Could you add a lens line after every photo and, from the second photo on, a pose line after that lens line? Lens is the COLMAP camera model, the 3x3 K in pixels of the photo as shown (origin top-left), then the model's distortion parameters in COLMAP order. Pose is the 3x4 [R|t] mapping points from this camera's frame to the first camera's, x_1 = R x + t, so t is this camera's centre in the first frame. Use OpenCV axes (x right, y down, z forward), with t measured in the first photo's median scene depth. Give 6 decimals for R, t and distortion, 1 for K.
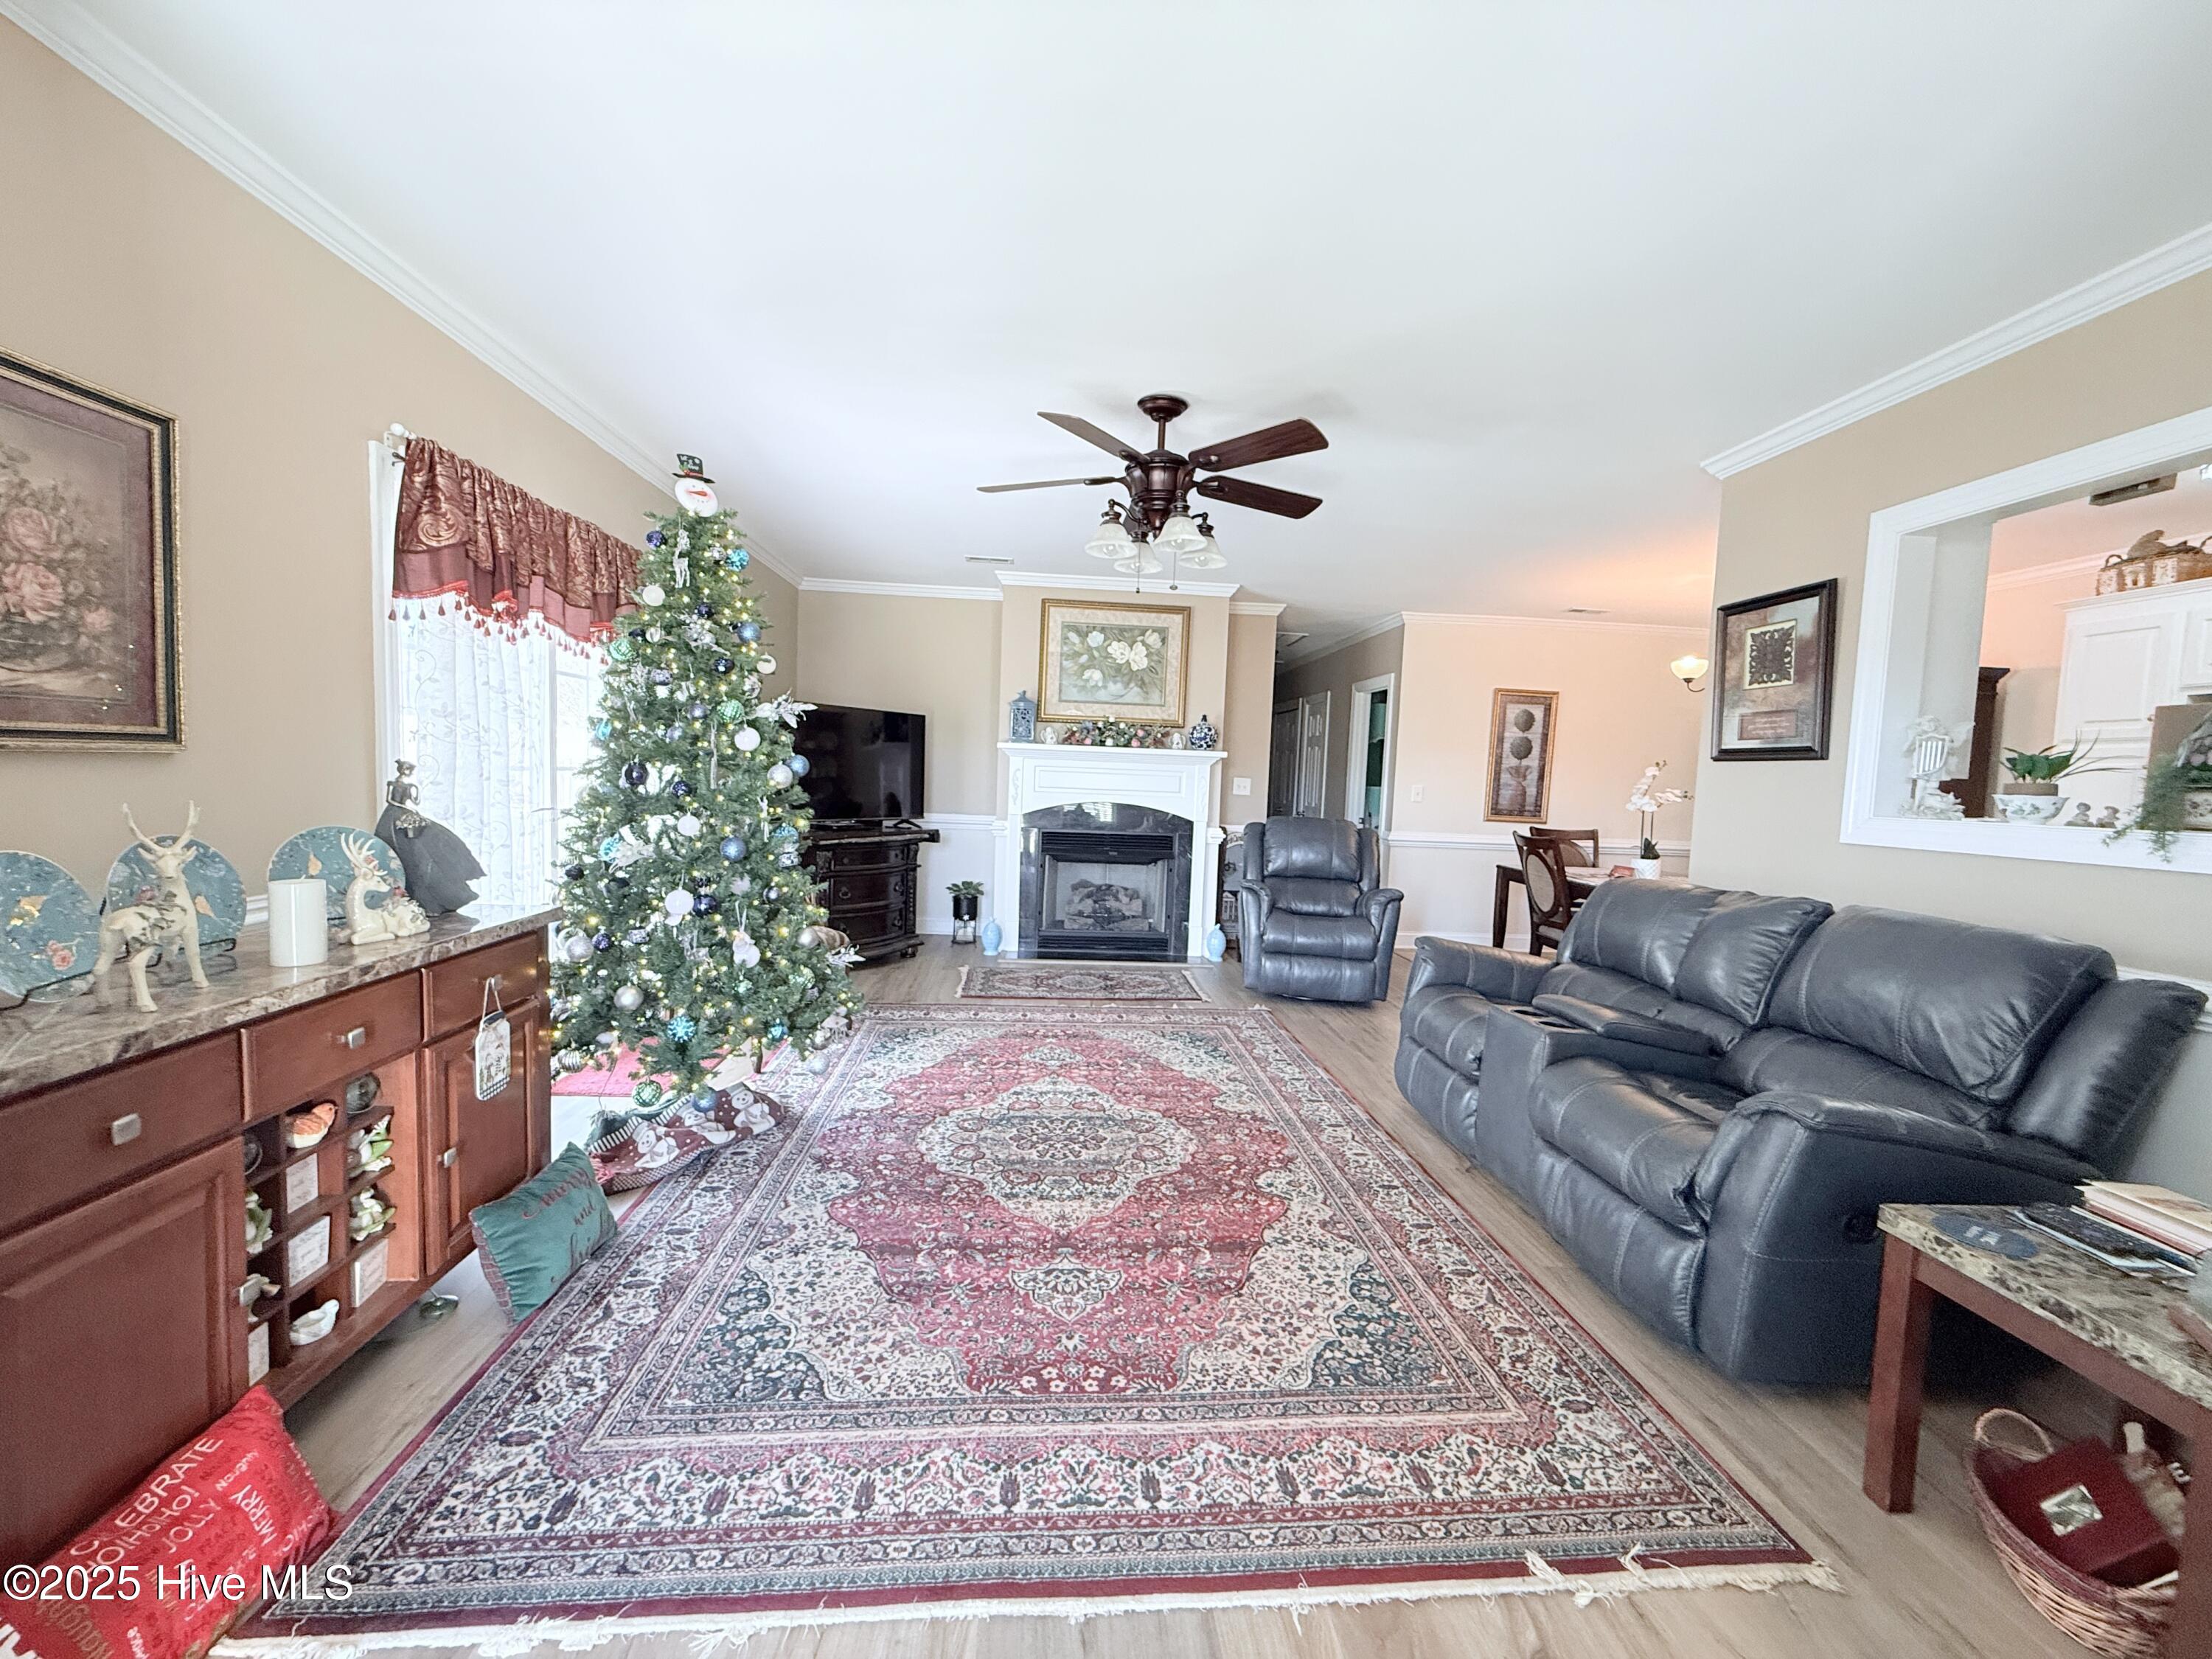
lens RADIAL K [[874.6, 0, 1102.9], [0, 874.6, 829.5], [0, 0, 1]] dist [-0.002775, 0.000251]
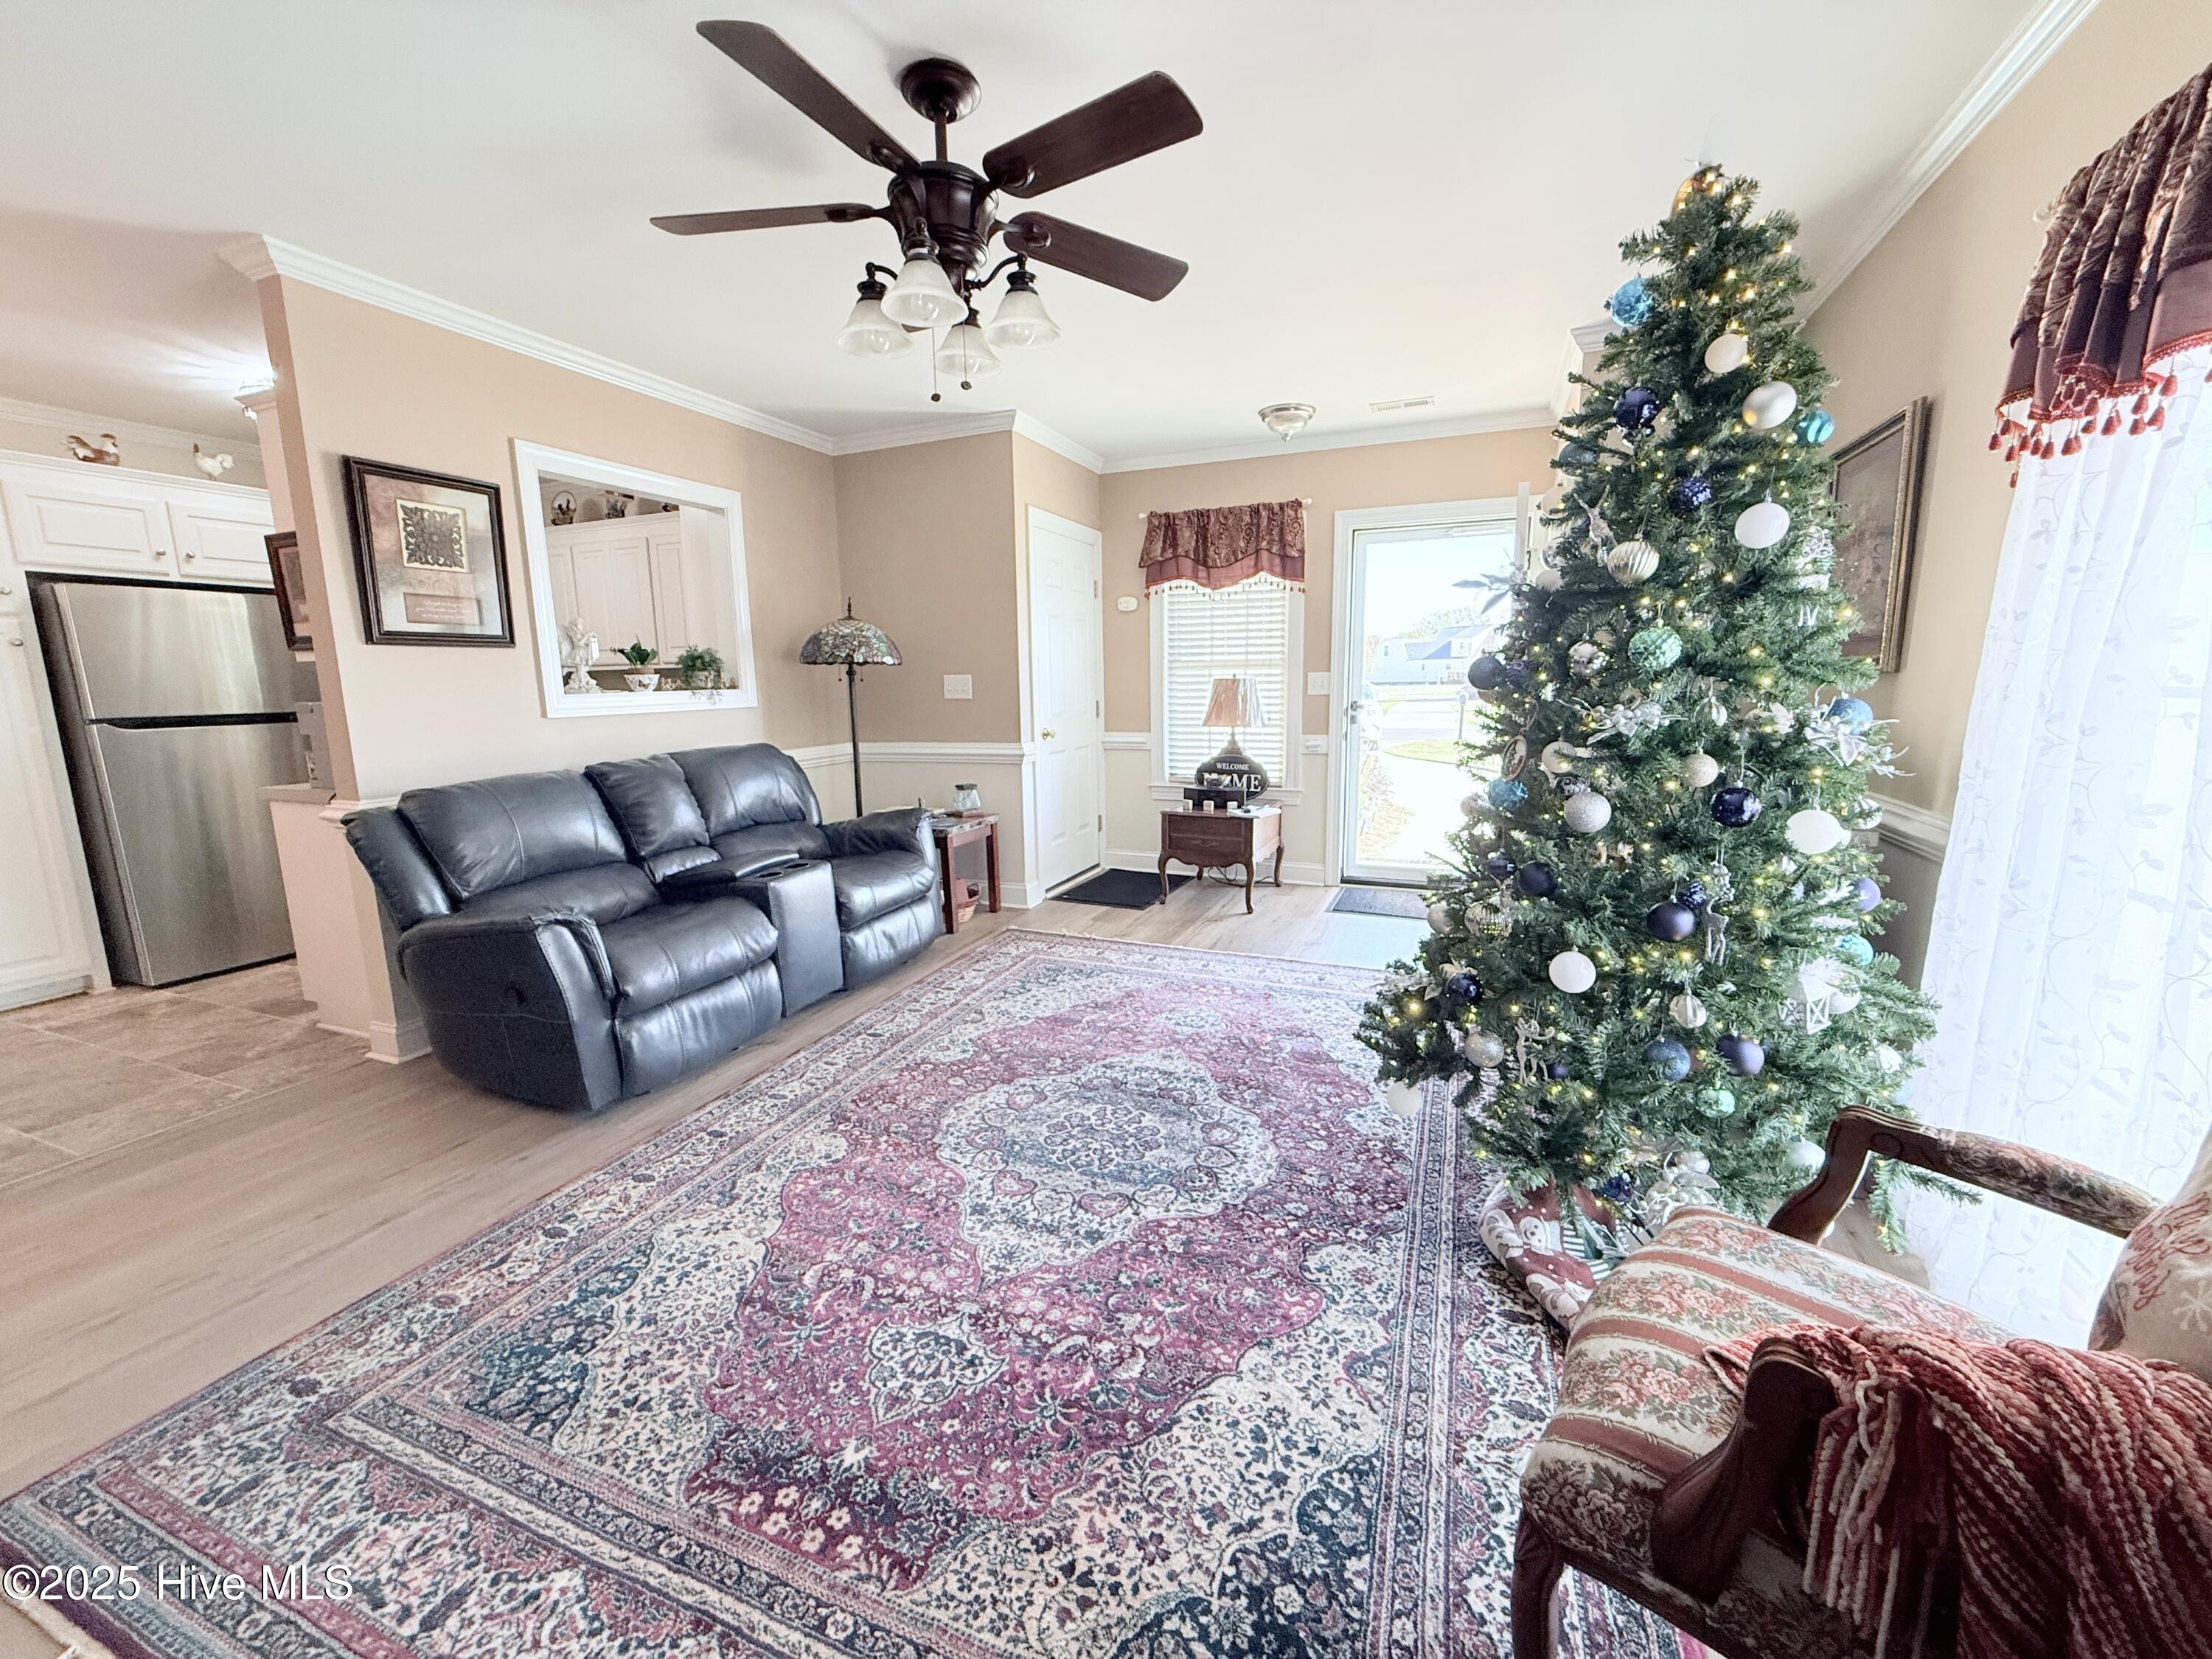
lens RADIAL K [[874.6, 0, 1102.9], [0, 874.6, 829.5], [0, 0, 1]] dist [-0.002775, 0.000251]
pose [[-0.892598, -0.099197, 0.439805, -0.372581], [0.012933, 0.969460, 0.244907, -0.114530], [-0.450668, 0.224292, -0.864056, 1.615794]]
